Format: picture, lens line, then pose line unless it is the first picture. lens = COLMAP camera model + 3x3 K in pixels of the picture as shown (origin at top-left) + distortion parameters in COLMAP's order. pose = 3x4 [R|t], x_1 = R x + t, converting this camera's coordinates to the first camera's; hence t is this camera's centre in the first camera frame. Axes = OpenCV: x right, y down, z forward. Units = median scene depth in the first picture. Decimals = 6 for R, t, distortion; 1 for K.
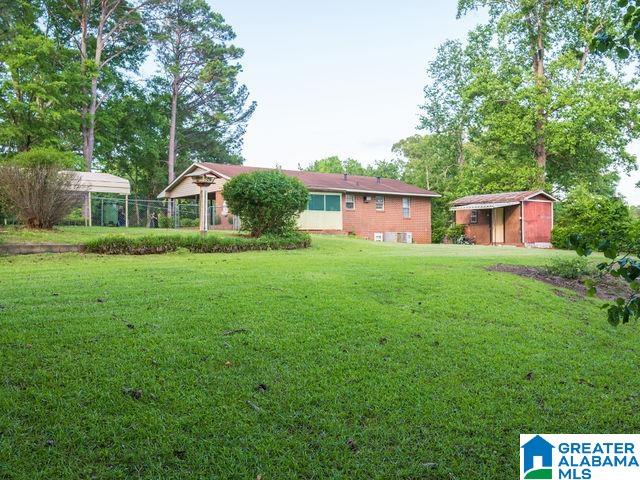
lens RADIAL K [[566.0, 0, 319.3], [0, 566.0, 238.8], [0, 0, 1]] dist [0.012361, 0.003808]
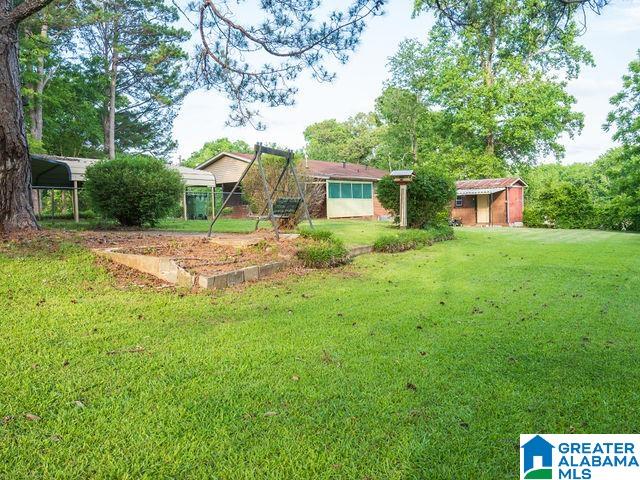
lens RADIAL K [[534.6, 0, 320.0], [0, 534.6, 240.2], [0, 0, 1]] dist [0.001797, 0.002045]
pose [[0.968256, -0.034041, 0.247631, -0.269457], [0.022697, 0.998564, 0.048523, -0.018610], [-0.248928, -0.041362, 0.967638, 0.034902]]
